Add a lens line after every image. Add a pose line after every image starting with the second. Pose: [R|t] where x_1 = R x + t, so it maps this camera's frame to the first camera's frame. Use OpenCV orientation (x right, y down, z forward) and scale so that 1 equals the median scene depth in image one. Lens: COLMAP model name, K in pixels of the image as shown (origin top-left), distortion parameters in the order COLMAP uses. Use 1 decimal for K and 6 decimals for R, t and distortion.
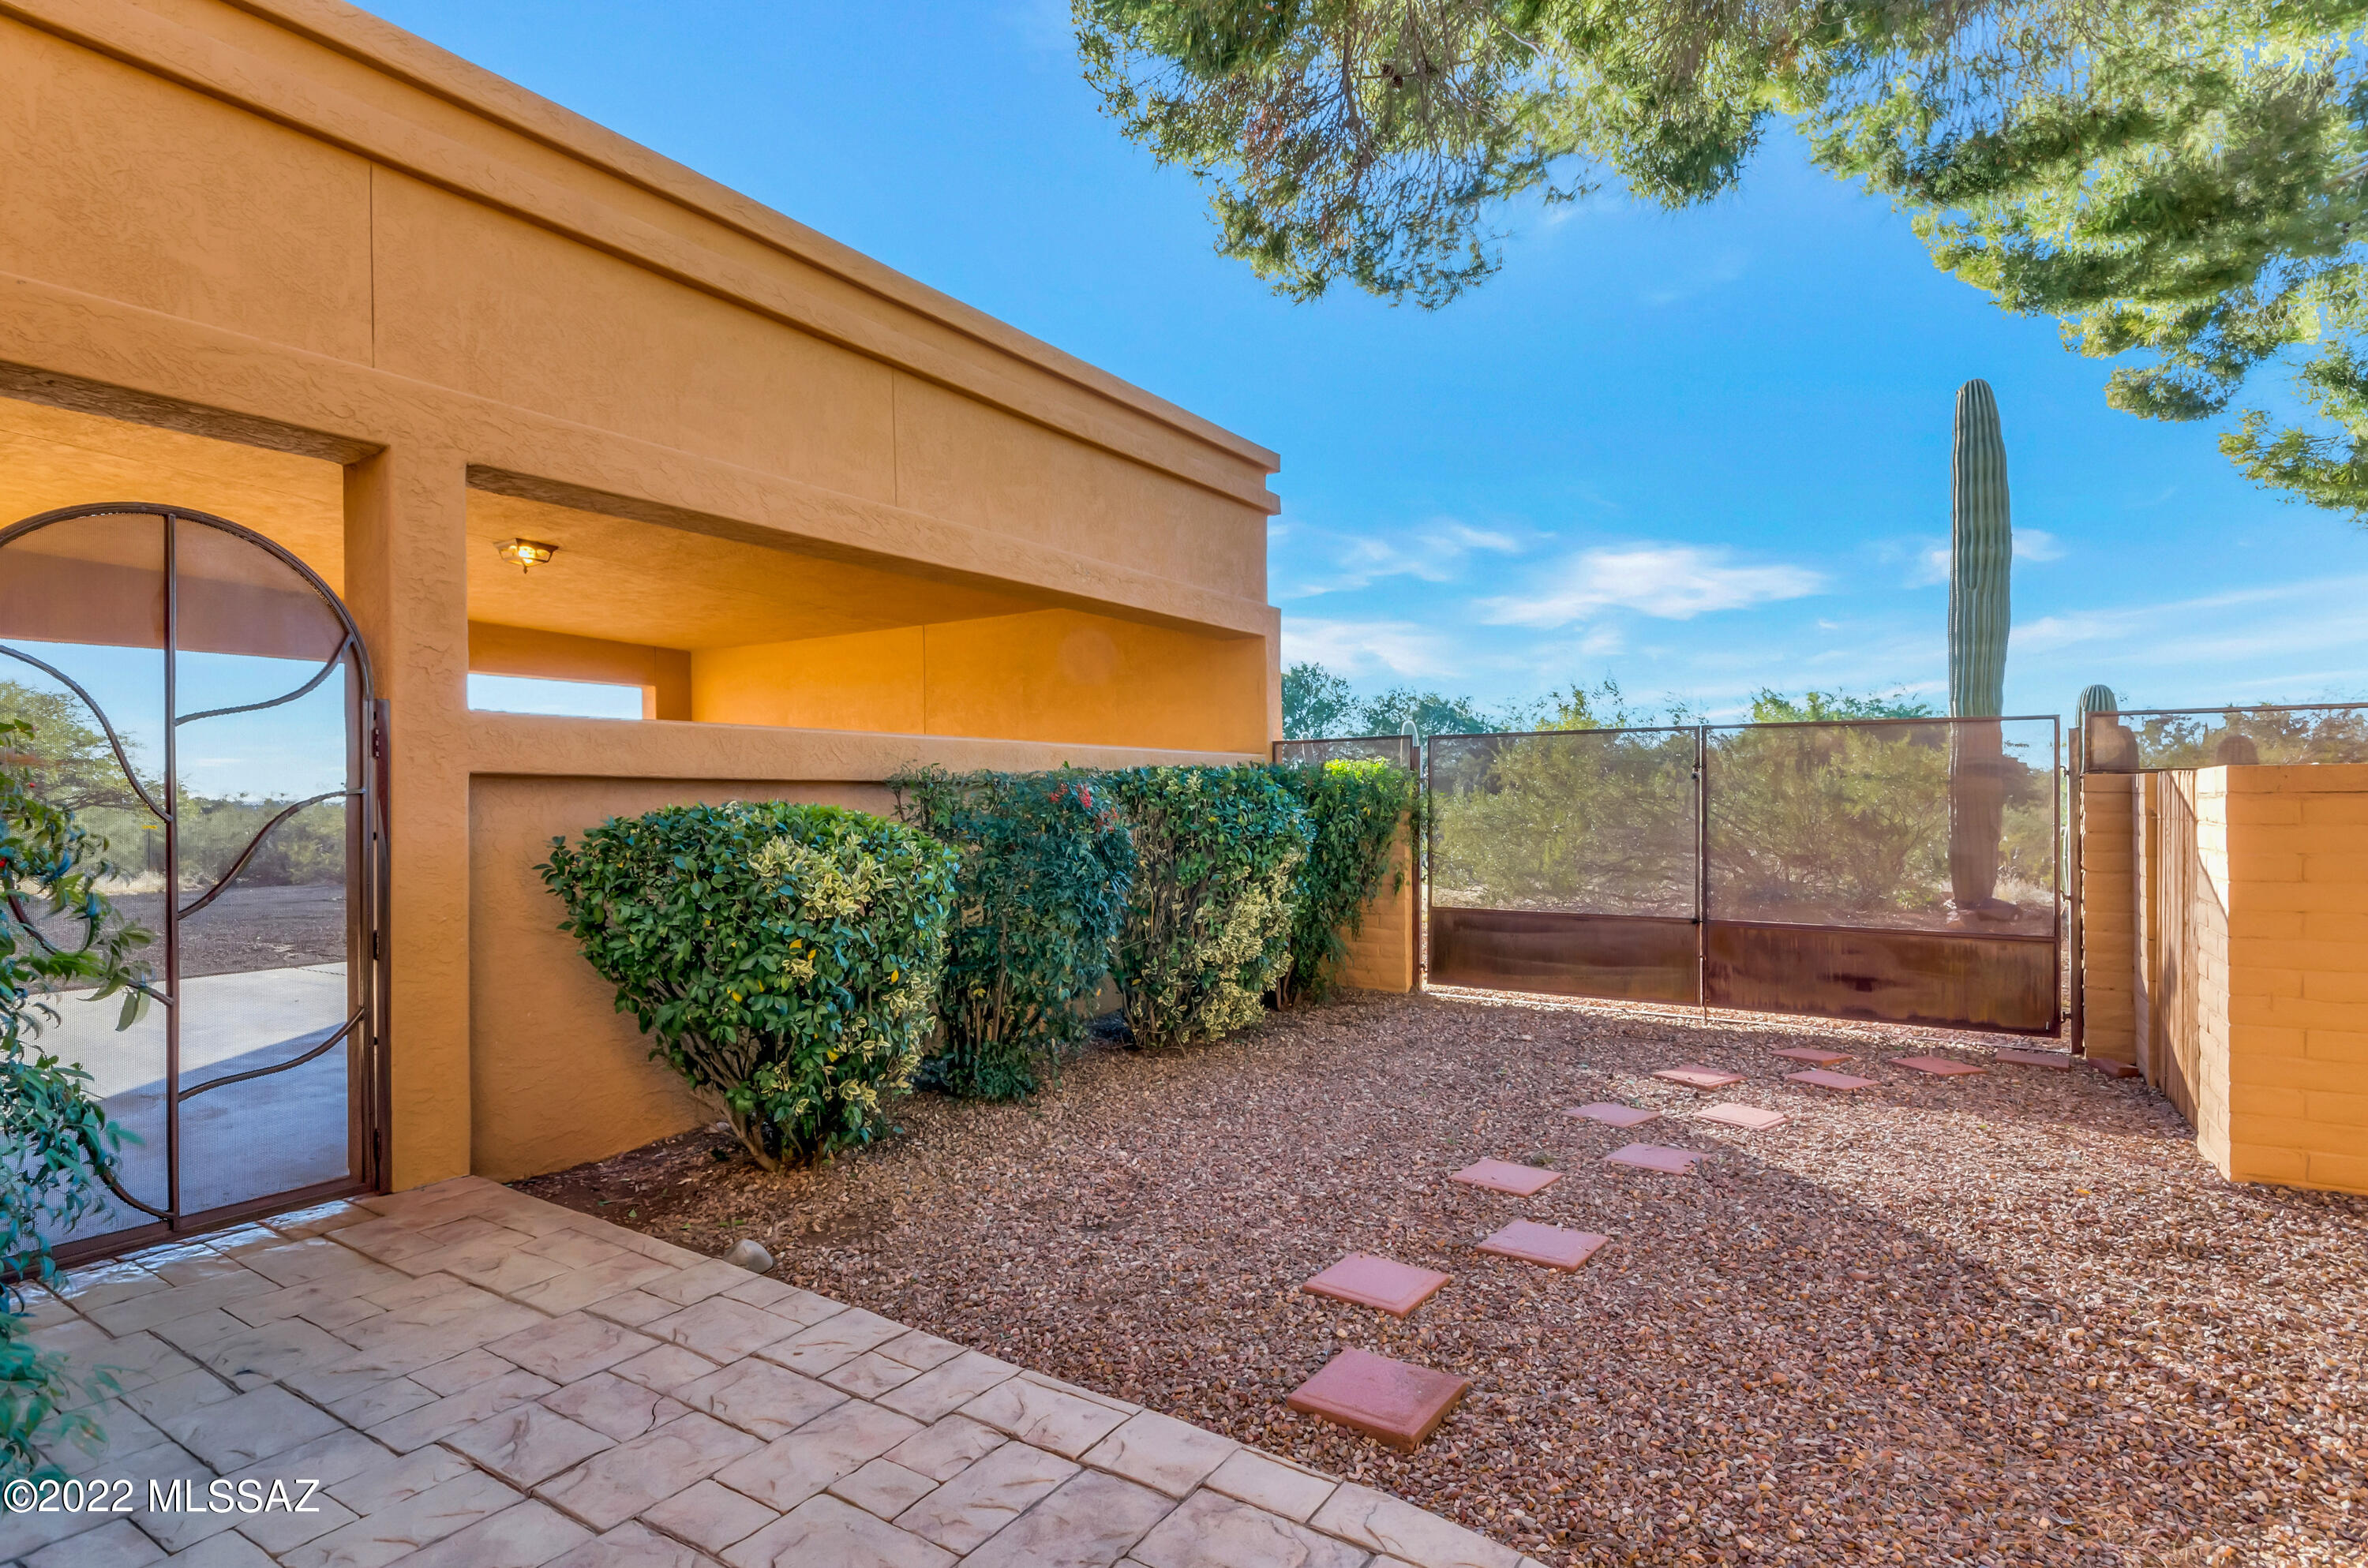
lens RADIAL K [[1179.7, 0, 1184.2], [0, 1179.7, 791.9], [0, 0, 1]] dist [0.000433, -0.000005]
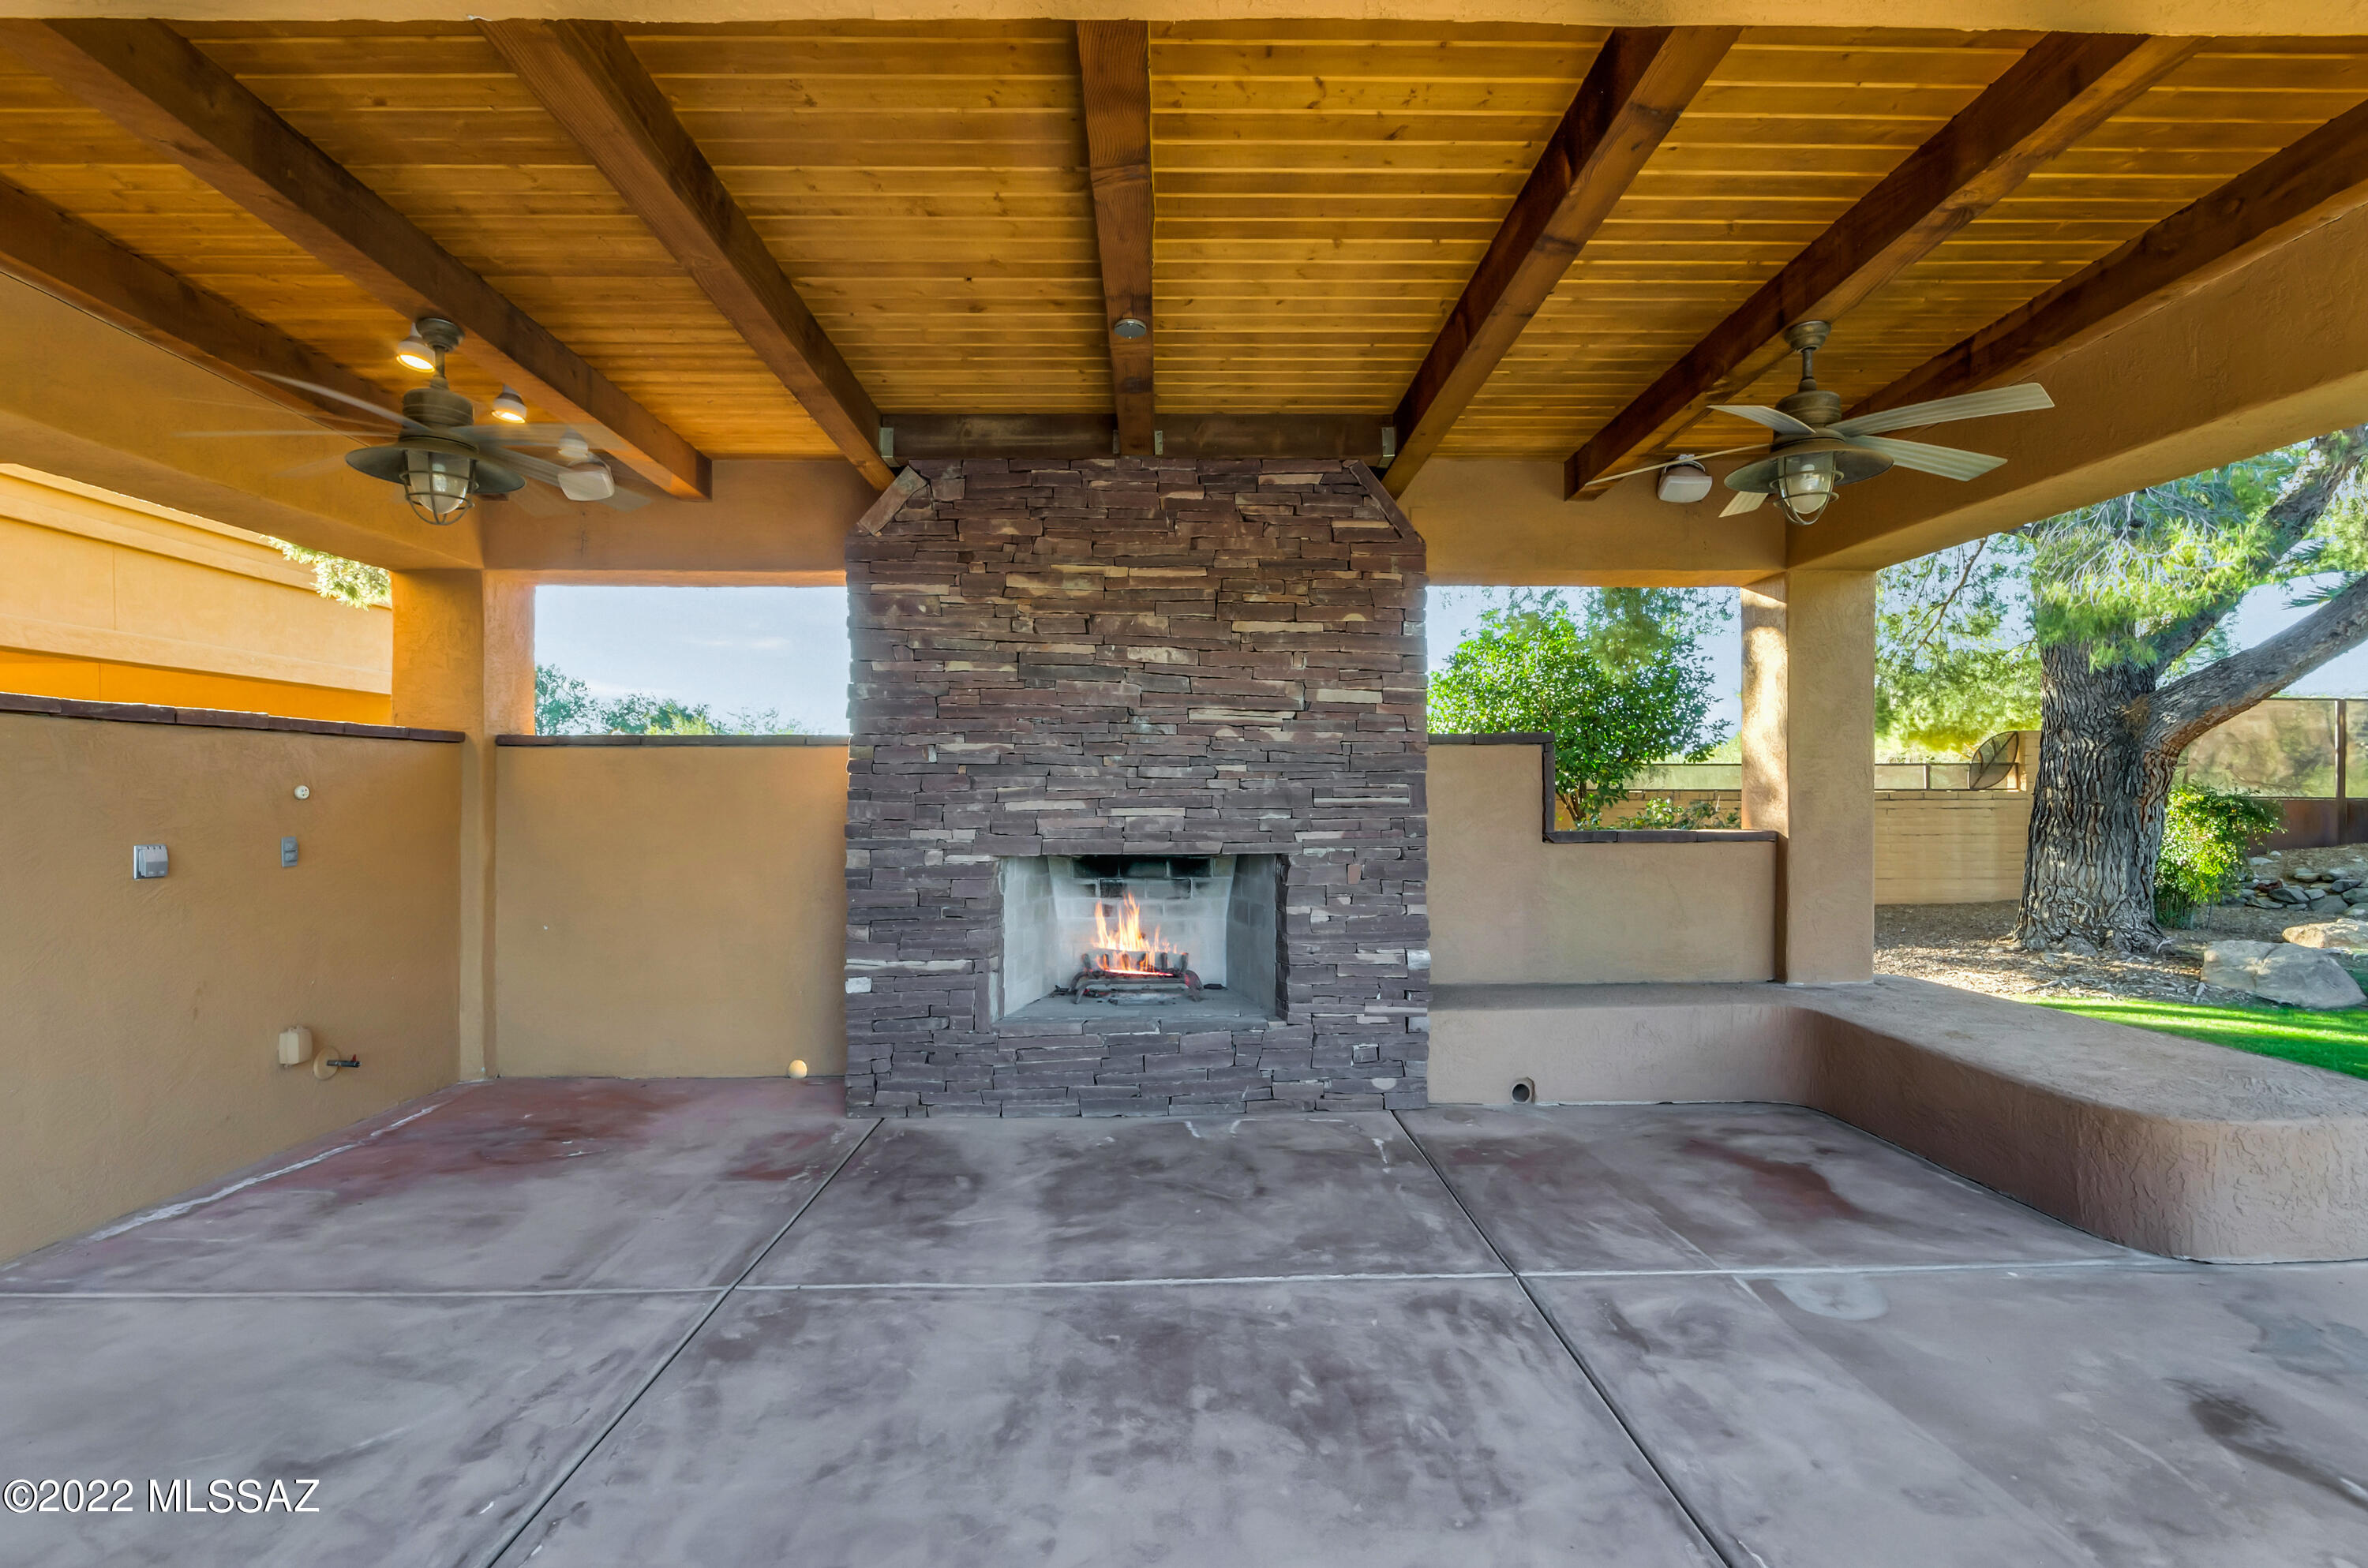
lens RADIAL K [[1179.7, 0, 1184.2], [0, 1179.7, 791.9], [0, 0, 1]] dist [0.000433, -0.000005]
pose [[0.838819, 0.004730, 0.544390, 0.015596], [-0.006124, 0.999981, 0.000747, -0.002437], [-0.544376, -0.003961, 0.838832, -0.161470]]
